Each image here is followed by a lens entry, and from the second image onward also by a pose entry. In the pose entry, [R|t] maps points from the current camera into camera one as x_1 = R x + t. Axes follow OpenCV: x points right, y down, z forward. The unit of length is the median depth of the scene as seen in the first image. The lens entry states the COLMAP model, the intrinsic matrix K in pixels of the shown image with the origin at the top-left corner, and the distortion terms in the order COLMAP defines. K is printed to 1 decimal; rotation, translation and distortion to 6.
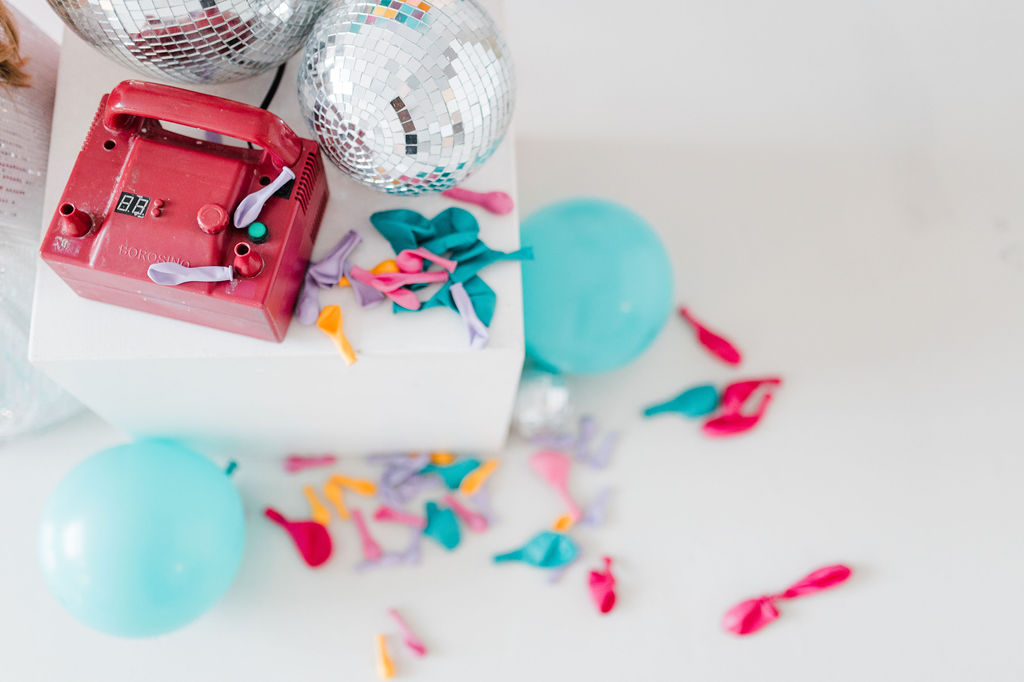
lens RADIAL K [[1022.6, 0, 508.2], [0, 1022.6, 328.9], [0, 0, 1]] dist [-0.010315, -0.003436]
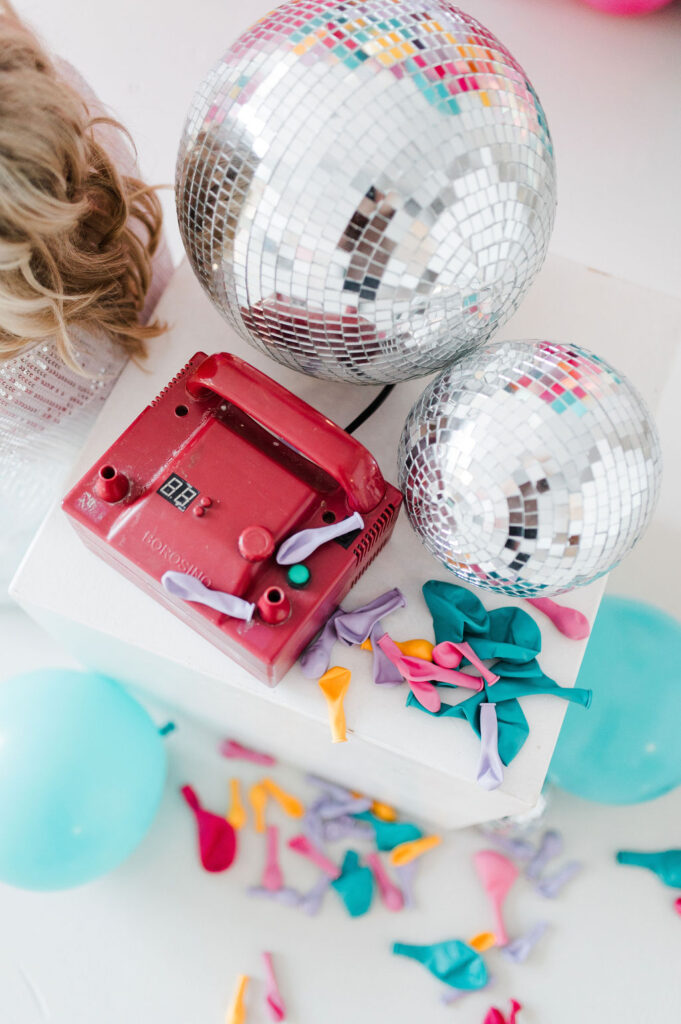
lens RADIAL K [[1022.6, 0, 340.5], [0, 1022.6, 512.0], [0, 0, 1]] dist [-0.010315, -0.003436]
pose [[0.913486, 0.378565, -0.149105, -0.102355], [-0.384152, 0.923221, -0.009512, -0.141210], [0.134056, 0.065968, 0.988776, 0.160299]]
